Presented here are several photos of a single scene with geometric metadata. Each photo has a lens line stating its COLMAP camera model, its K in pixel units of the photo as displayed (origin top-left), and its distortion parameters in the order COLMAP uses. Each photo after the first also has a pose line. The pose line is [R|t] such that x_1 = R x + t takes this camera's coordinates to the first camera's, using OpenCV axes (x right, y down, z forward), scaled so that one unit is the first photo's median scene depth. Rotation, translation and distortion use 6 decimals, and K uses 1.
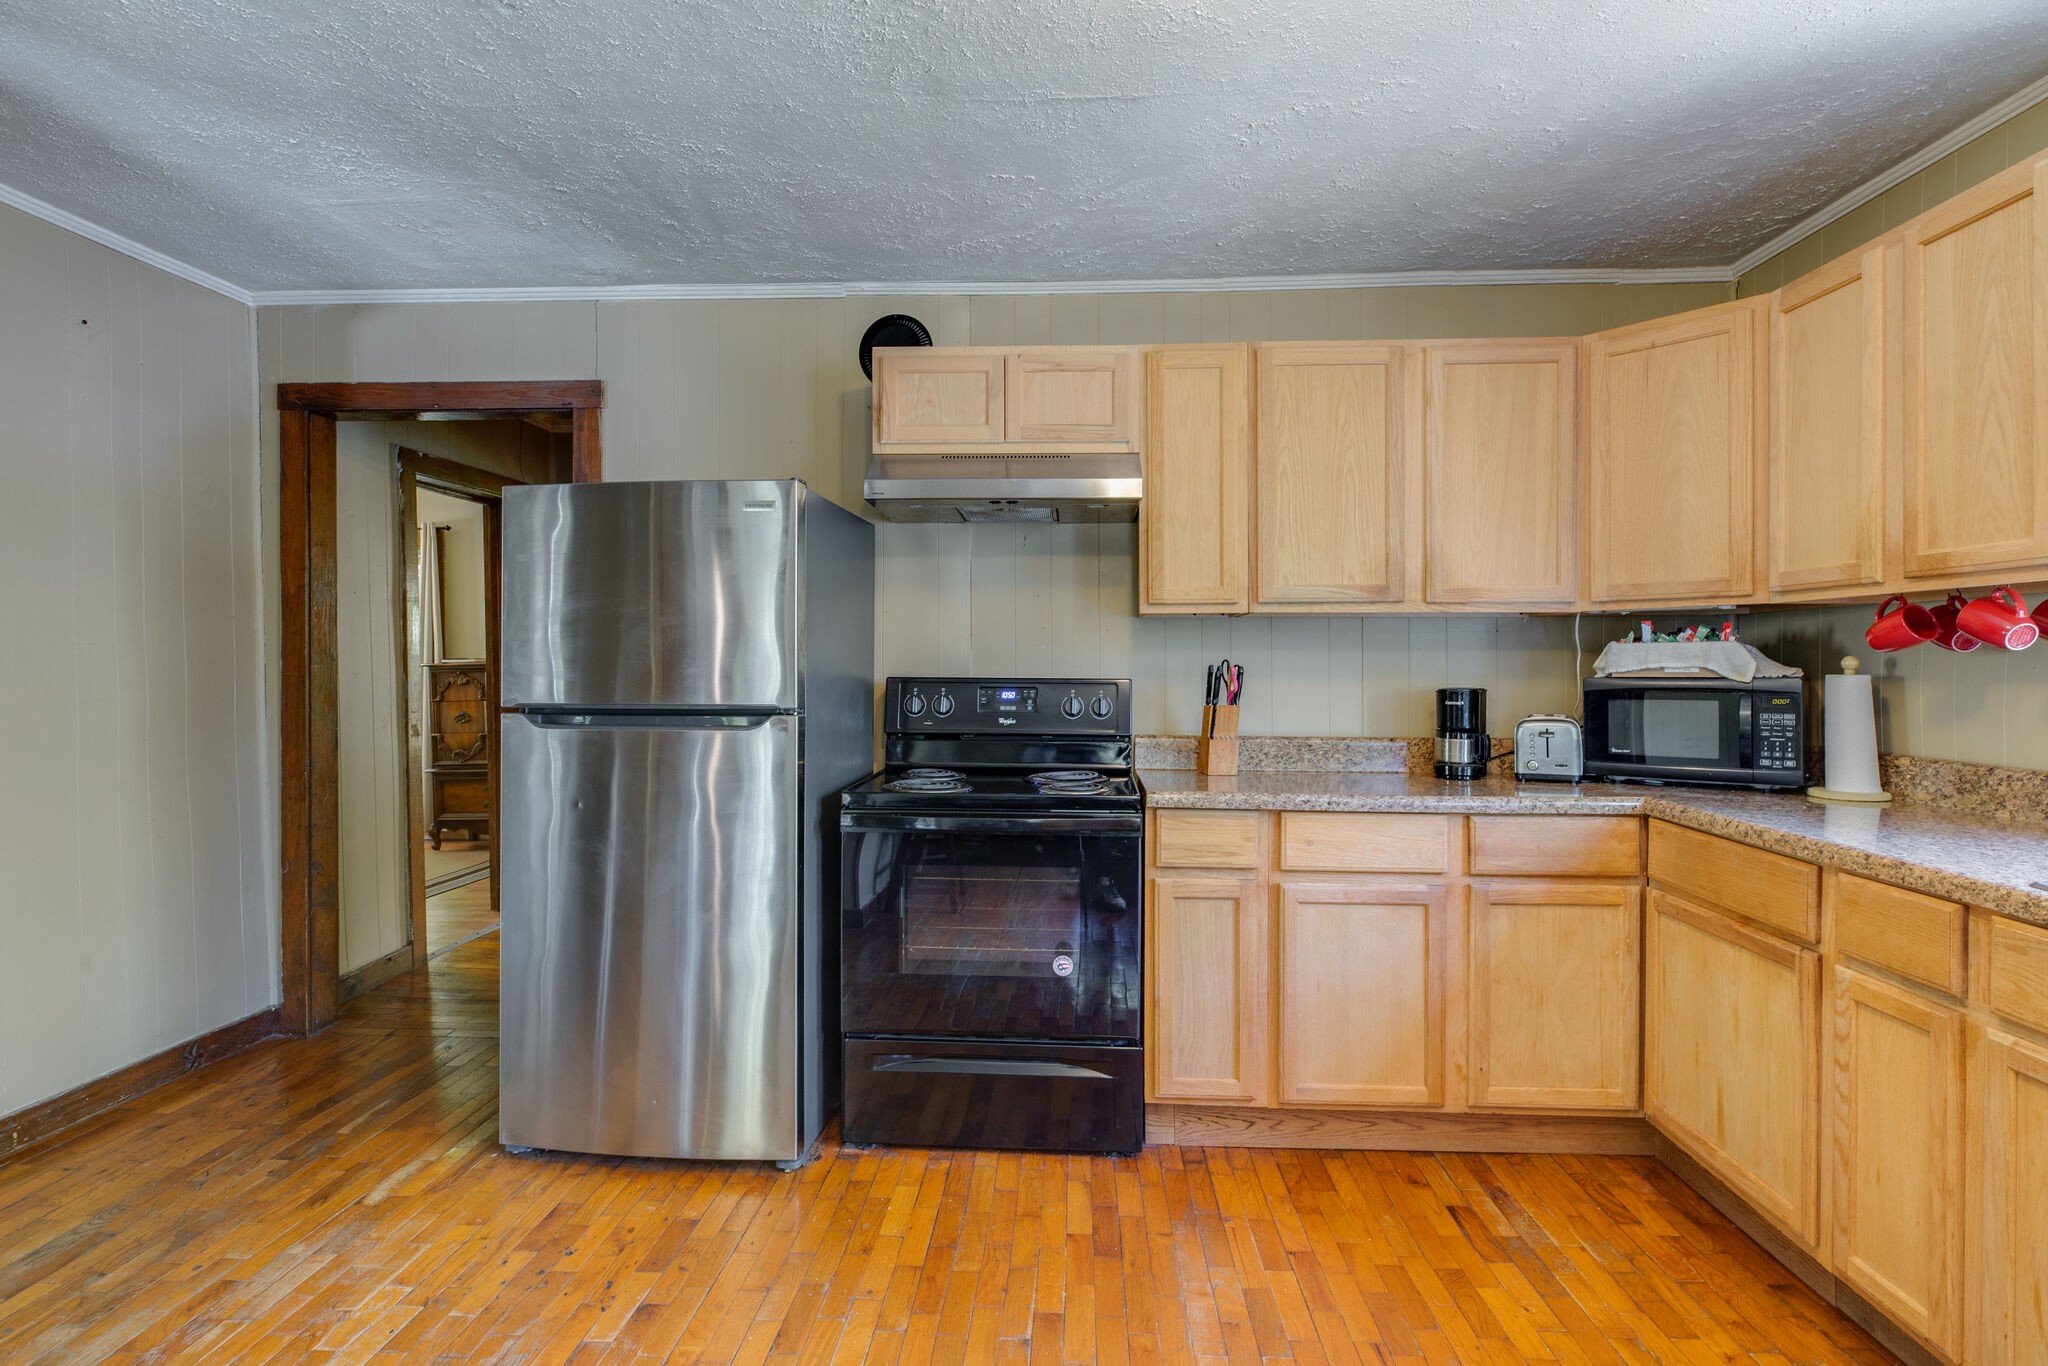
lens RADIAL K [[1000.5, 0, 1026.0], [0, 1000.5, 672.4], [0, 0, 1]] dist [-0.002008, -0.000793]
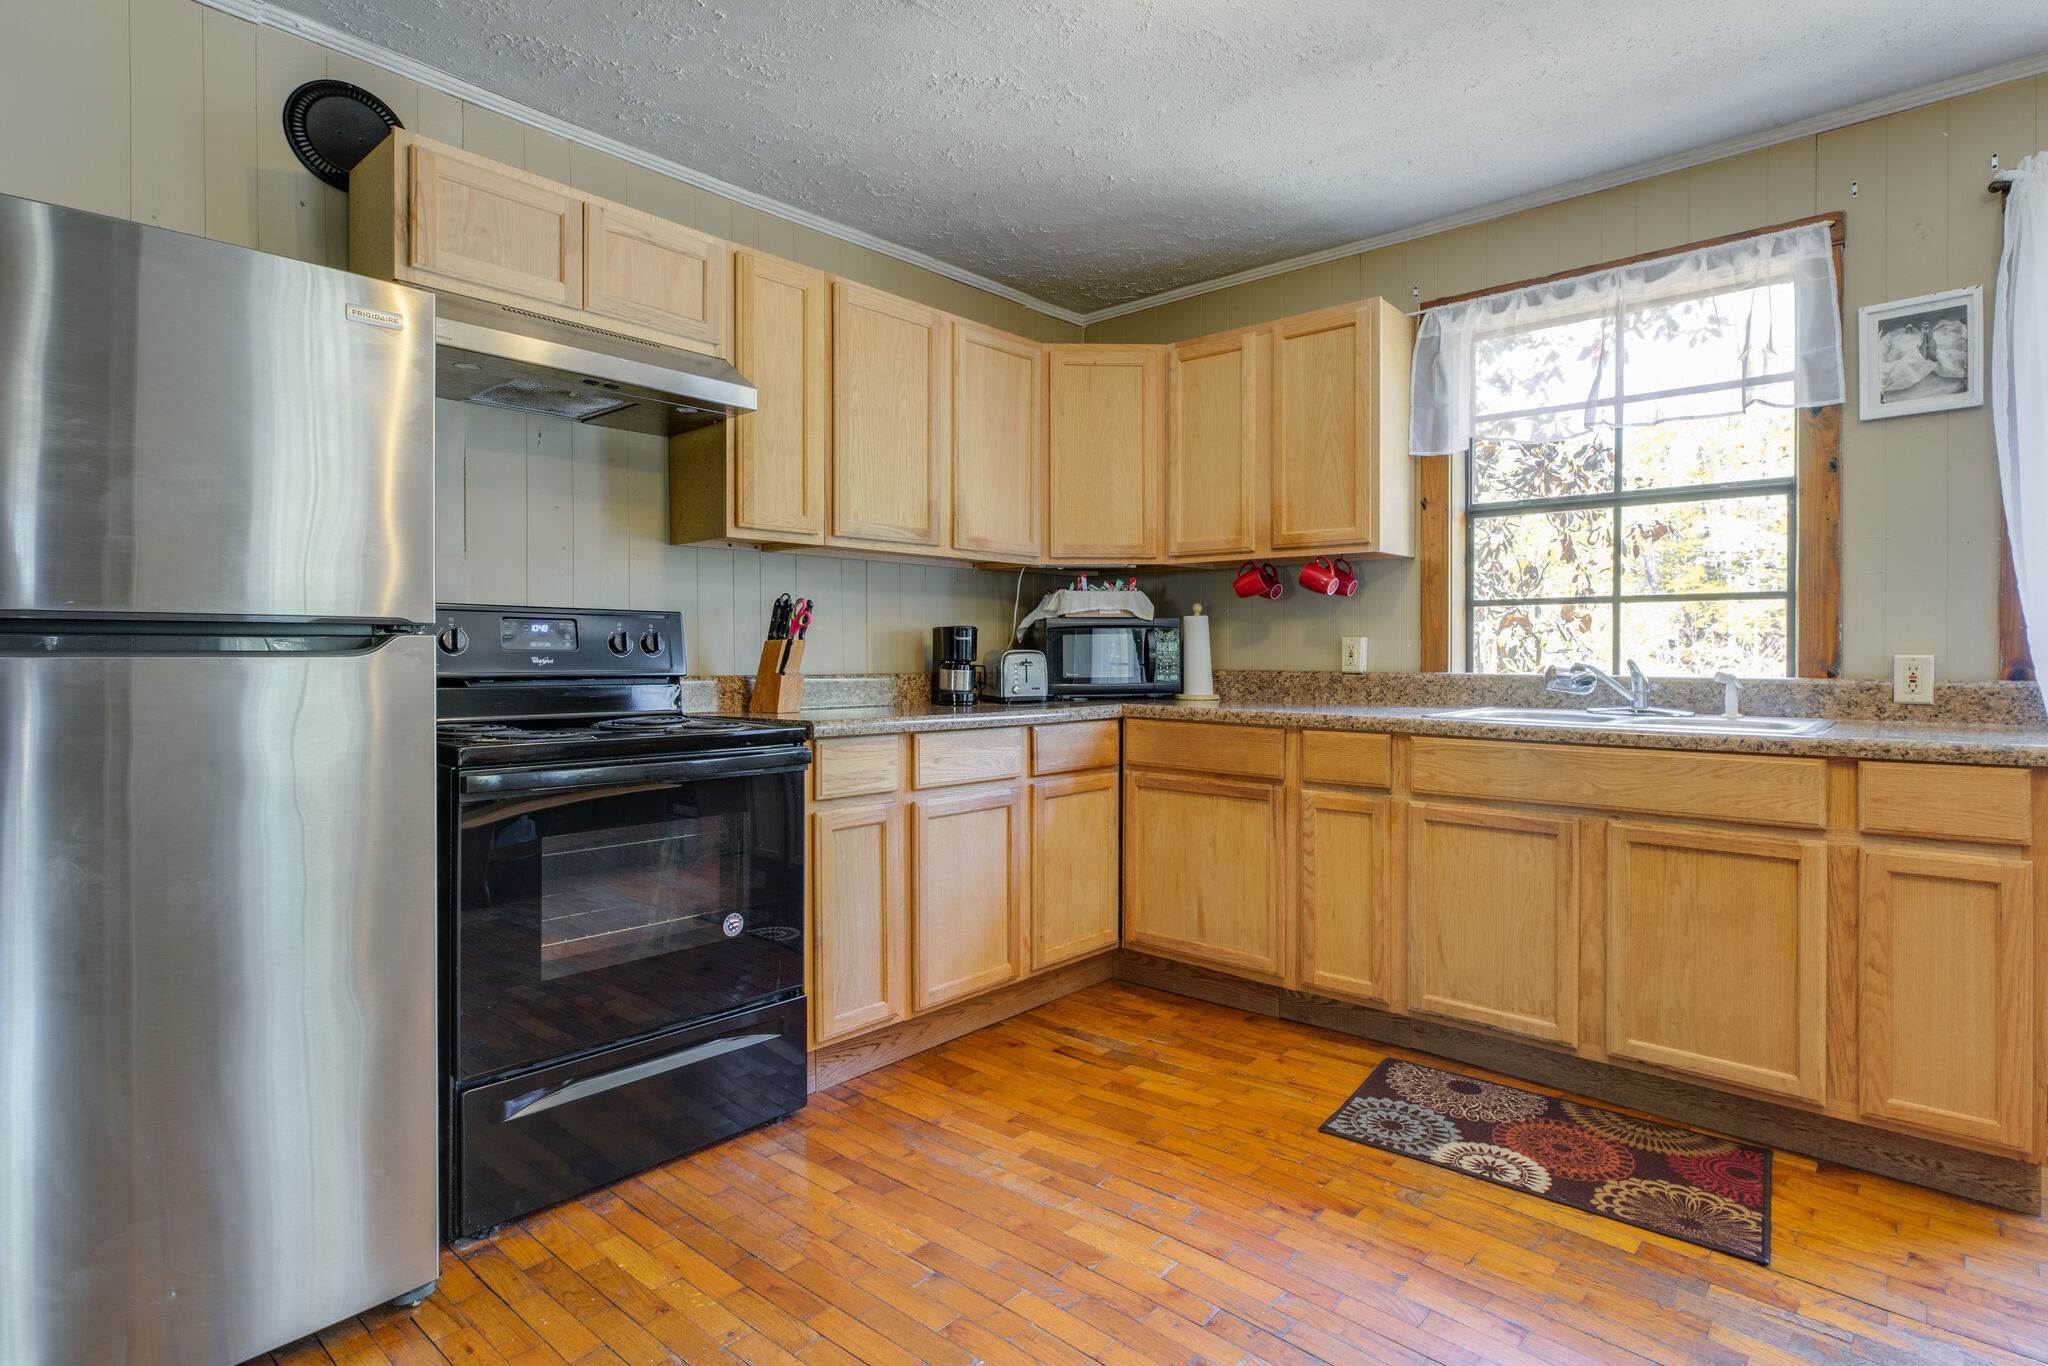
lens RADIAL K [[1042.4, 0, 1022.5], [0, 1042.4, 659.7], [0, 0, 1]] dist [0.000508, -0.000479]
pose [[0.628115, -0.006440, 0.778094, -0.521527], [0.006443, 0.999975, 0.003075, 0.058876], [-0.778093, 0.003082, 0.628141, 0.226533]]
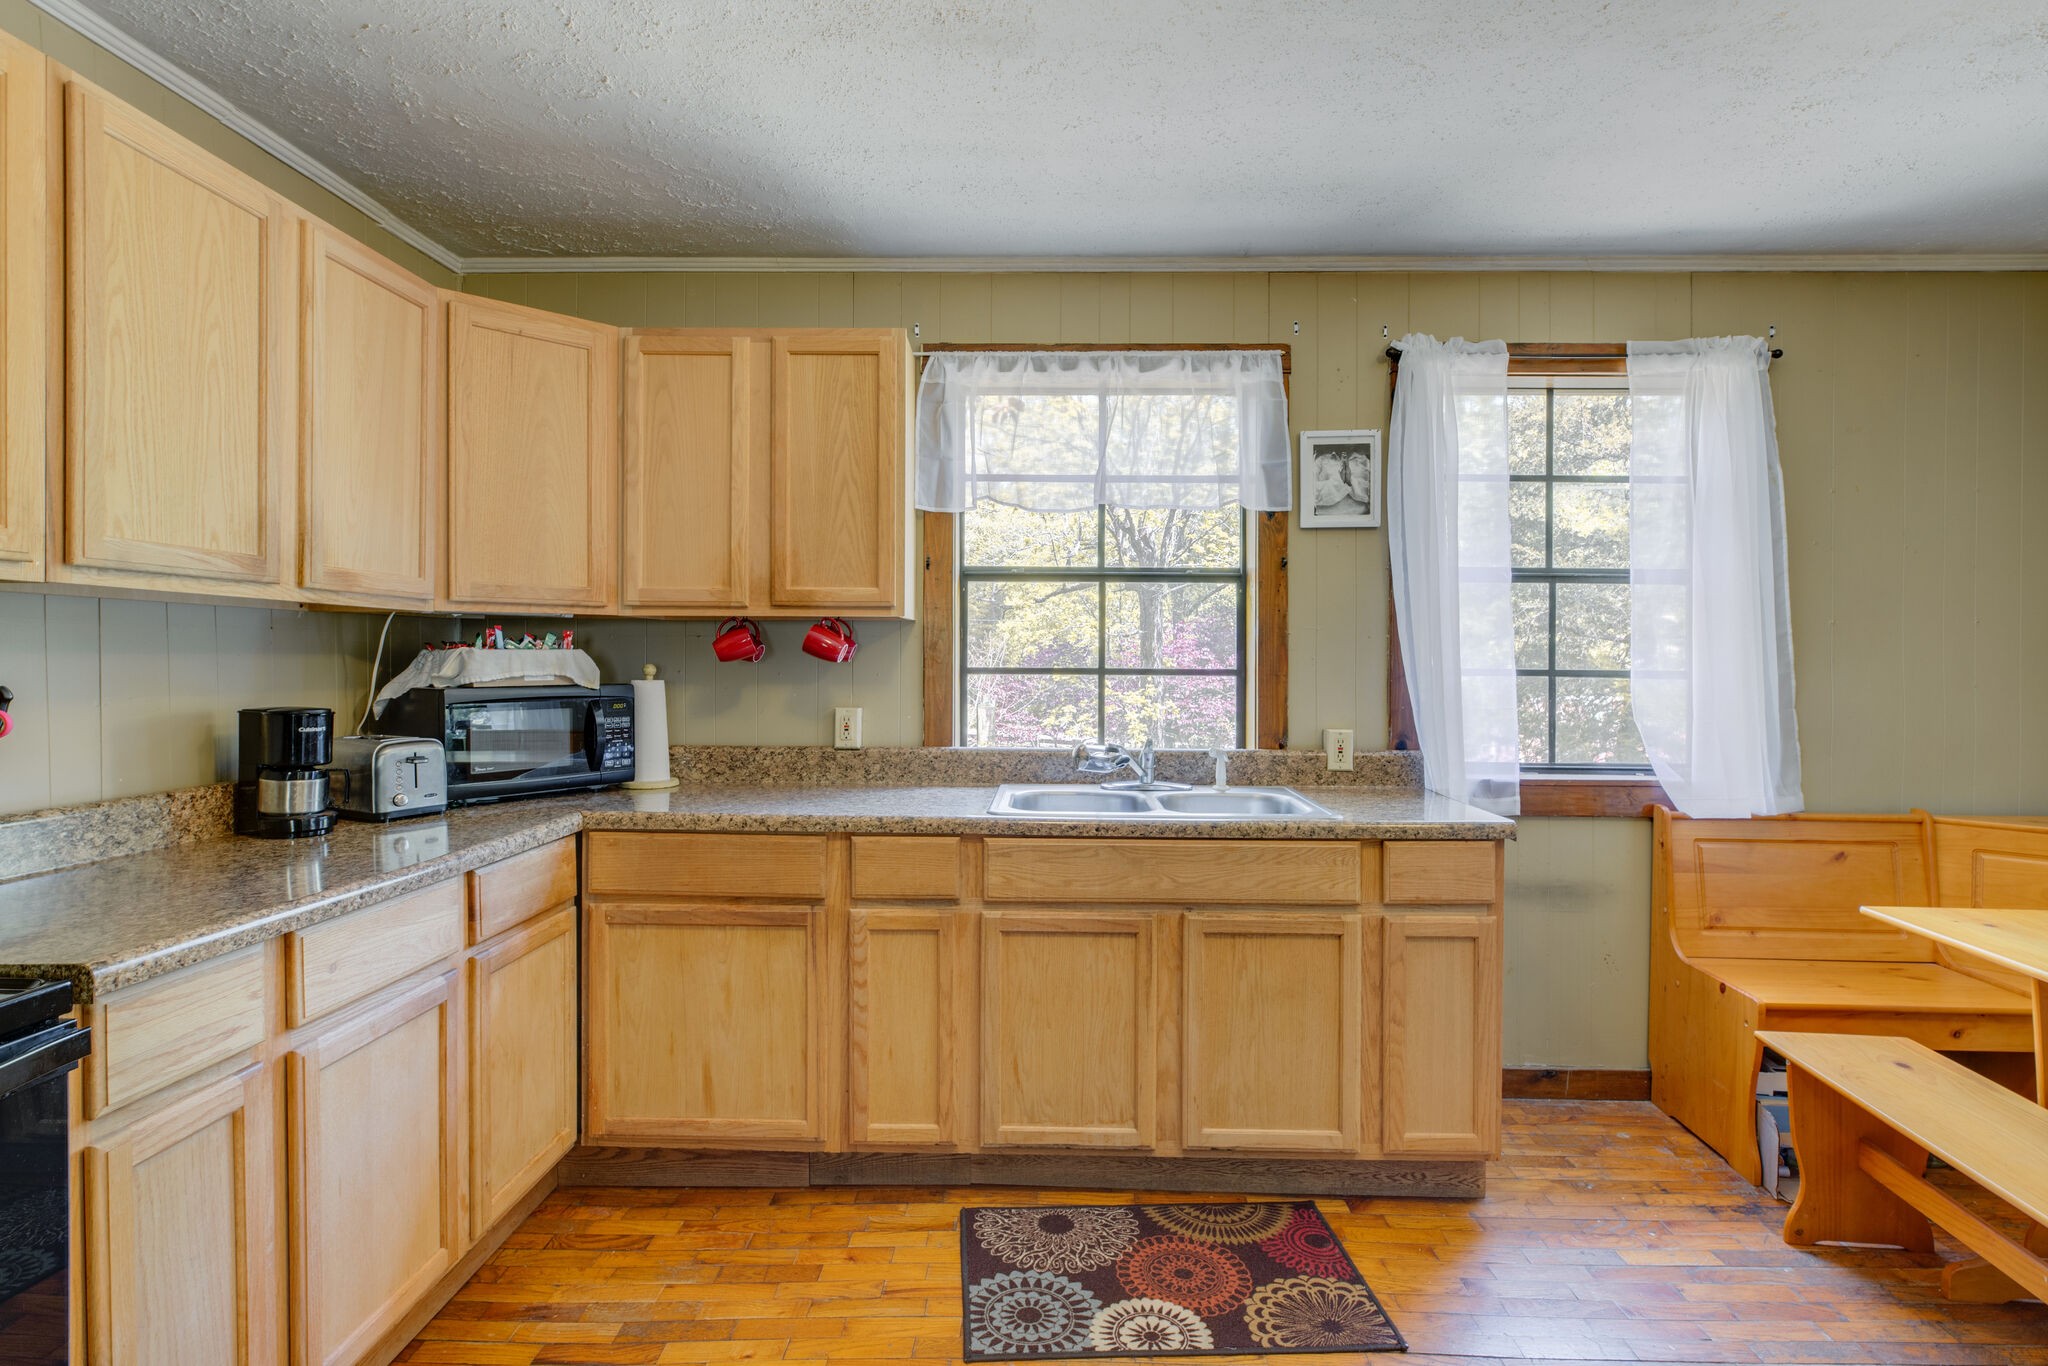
lens RADIAL K [[1017.5, 0, 1028.0], [0, 1017.5, 667.1], [0, 0, 1]] dist [-0.003419, -0.000773]
pose [[-0.032311, -0.008652, 0.999440, -0.359247], [0.004724, 0.999950, 0.008810, -0.020532], [-0.999467, 0.005006, -0.032269, 0.581873]]
